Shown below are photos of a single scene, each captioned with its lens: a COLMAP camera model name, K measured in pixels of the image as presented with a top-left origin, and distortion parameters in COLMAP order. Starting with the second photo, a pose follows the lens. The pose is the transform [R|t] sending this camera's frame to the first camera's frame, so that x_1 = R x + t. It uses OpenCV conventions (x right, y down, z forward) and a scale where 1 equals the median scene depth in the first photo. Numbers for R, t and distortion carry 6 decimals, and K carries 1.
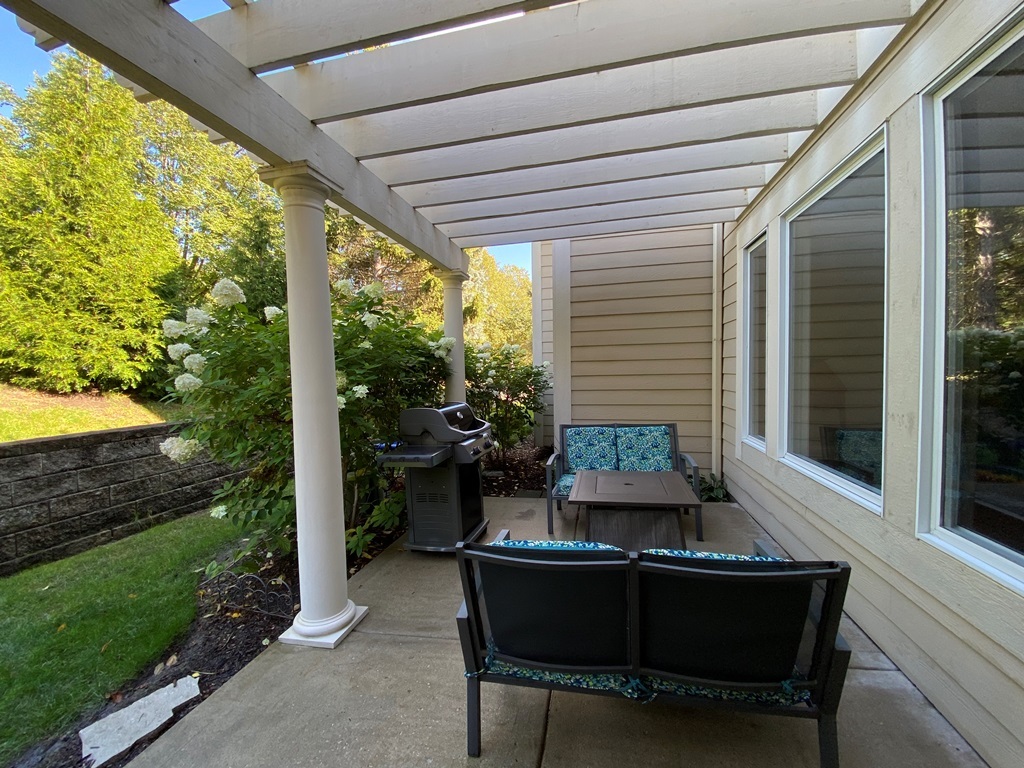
lens RADIAL K [[409.6, 0, 512.0], [0, 409.6, 384.0], [0, 0, 1]] dist [0.029787, -0.026224]
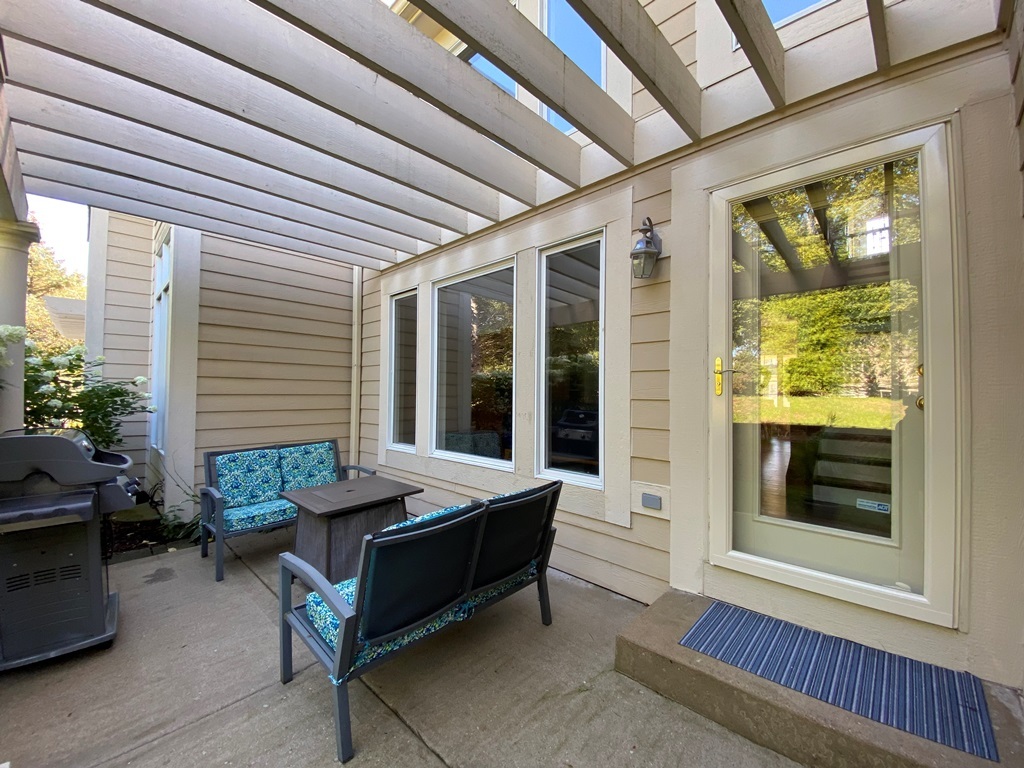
lens RADIAL K [[409.6, 0, 512.0], [0, 409.6, 384.0], [0, 0, 1]] dist [0.029787, -0.026224]
pose [[0.515926, 0.043282, 0.855539, -0.329796], [0.015393, 0.998093, -0.059777, 0.025340], [-0.856495, 0.044010, 0.514275, 0.047155]]
